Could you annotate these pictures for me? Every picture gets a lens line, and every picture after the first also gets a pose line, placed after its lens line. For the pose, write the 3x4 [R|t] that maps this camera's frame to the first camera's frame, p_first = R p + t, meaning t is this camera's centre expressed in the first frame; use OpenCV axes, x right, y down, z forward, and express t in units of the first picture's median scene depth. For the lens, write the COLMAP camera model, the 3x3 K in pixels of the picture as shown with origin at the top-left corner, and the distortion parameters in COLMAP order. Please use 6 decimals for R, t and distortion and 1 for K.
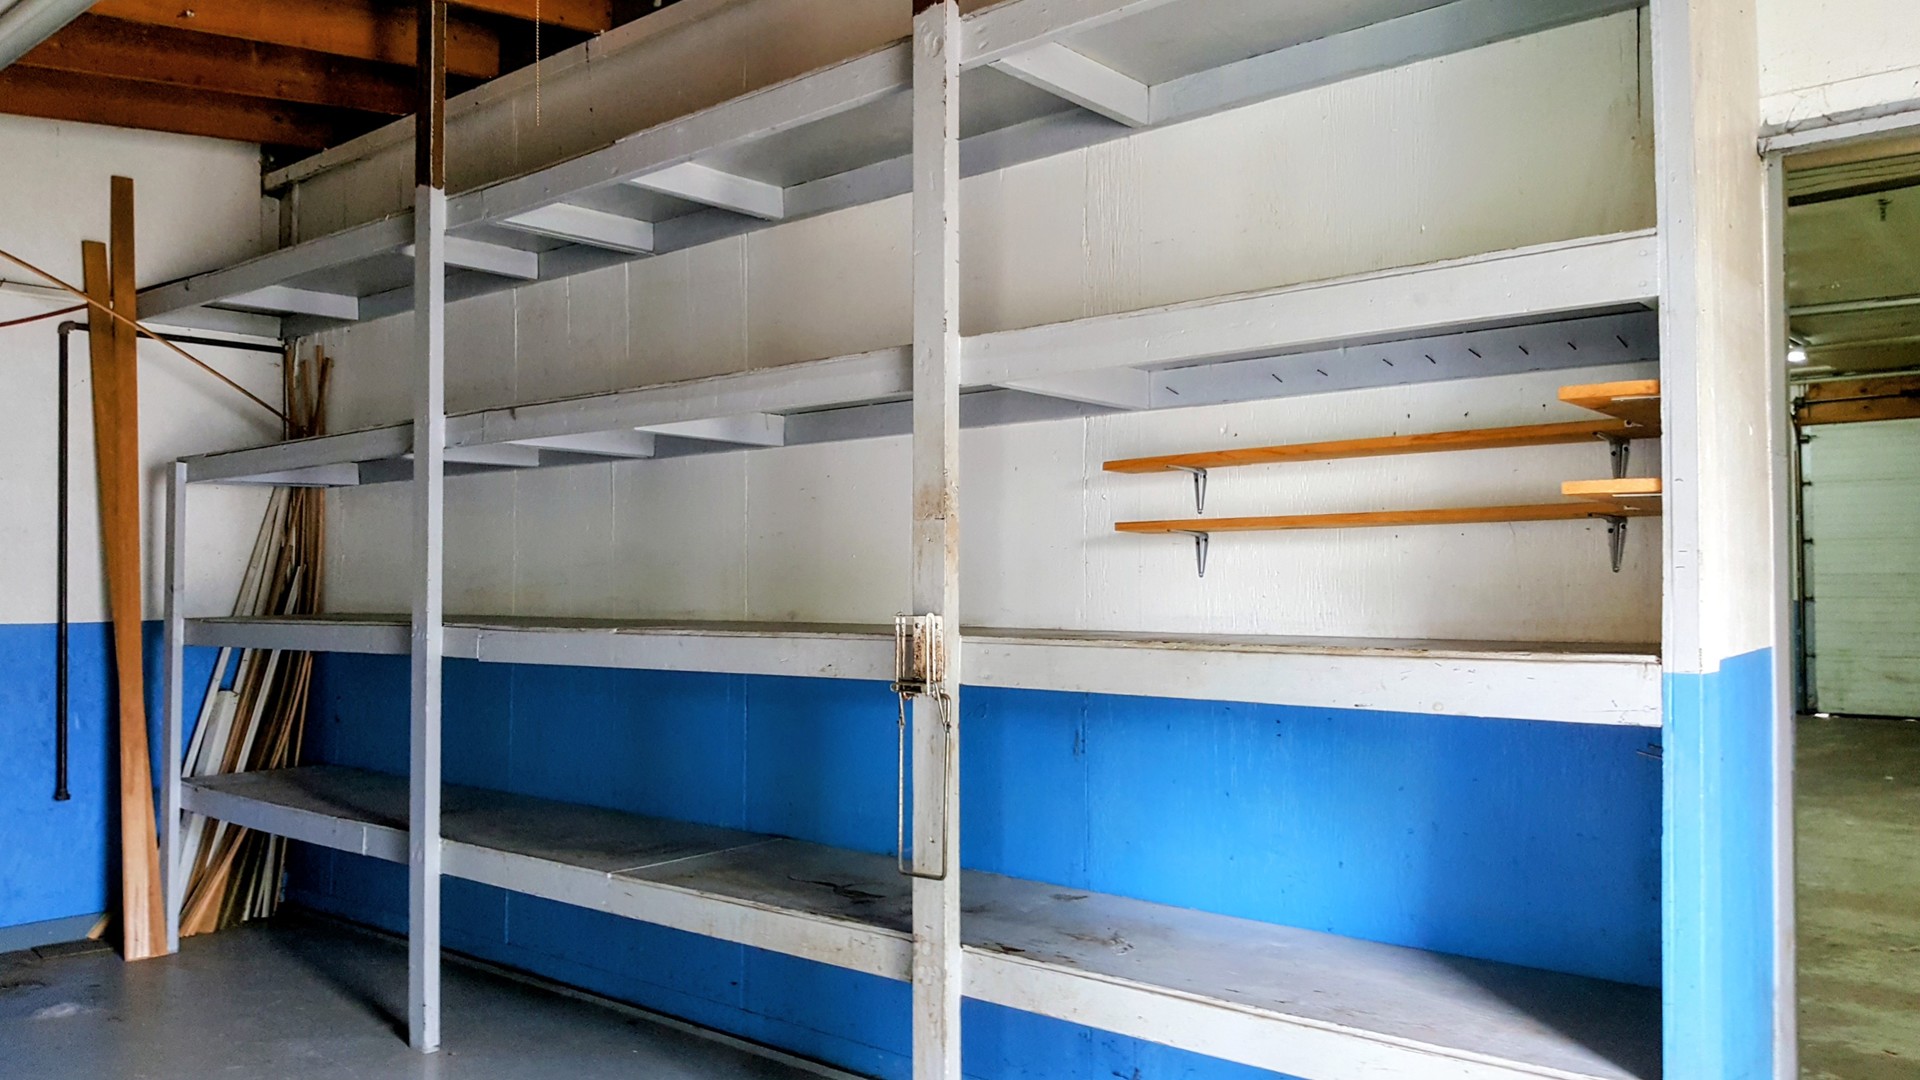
lens RADIAL K [[1481.3, 0, 957.2], [0, 1481.3, 565.7], [0, 0, 1]] dist [0.170409, -0.232144]
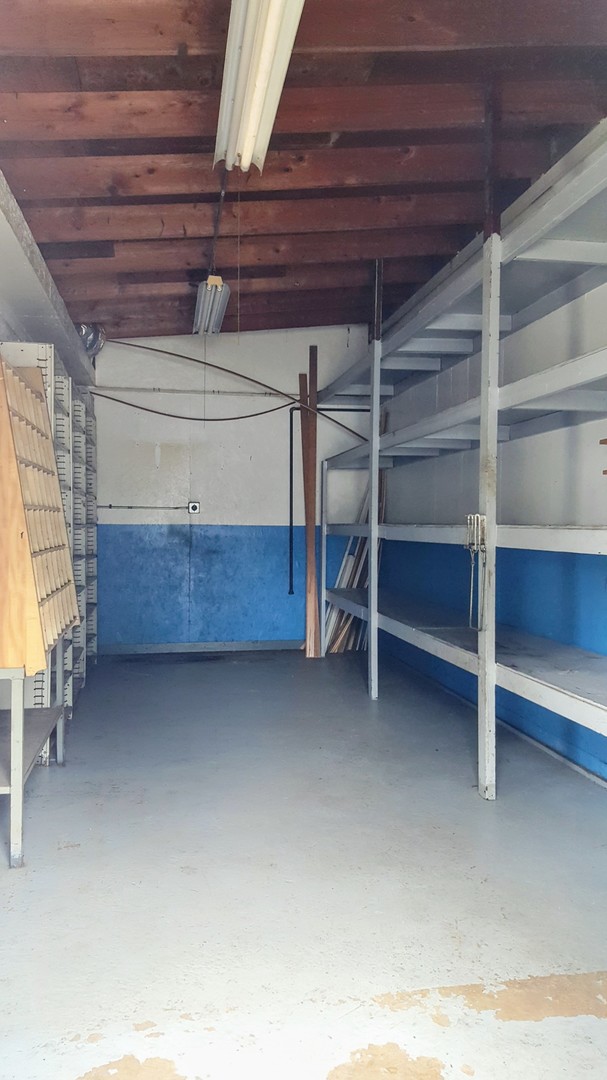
lens RADIAL K [[833.2, 0, 303.5], [0, 833.2, 540.0], [0, 0, 1]] dist [0.170409, -0.232144]
pose [[0.781086, 0.018643, -0.624146, 0.310512], [0.002215, 0.999465, 0.032626, 0.016186], [0.624420, -0.026866, 0.780627, -0.086377]]
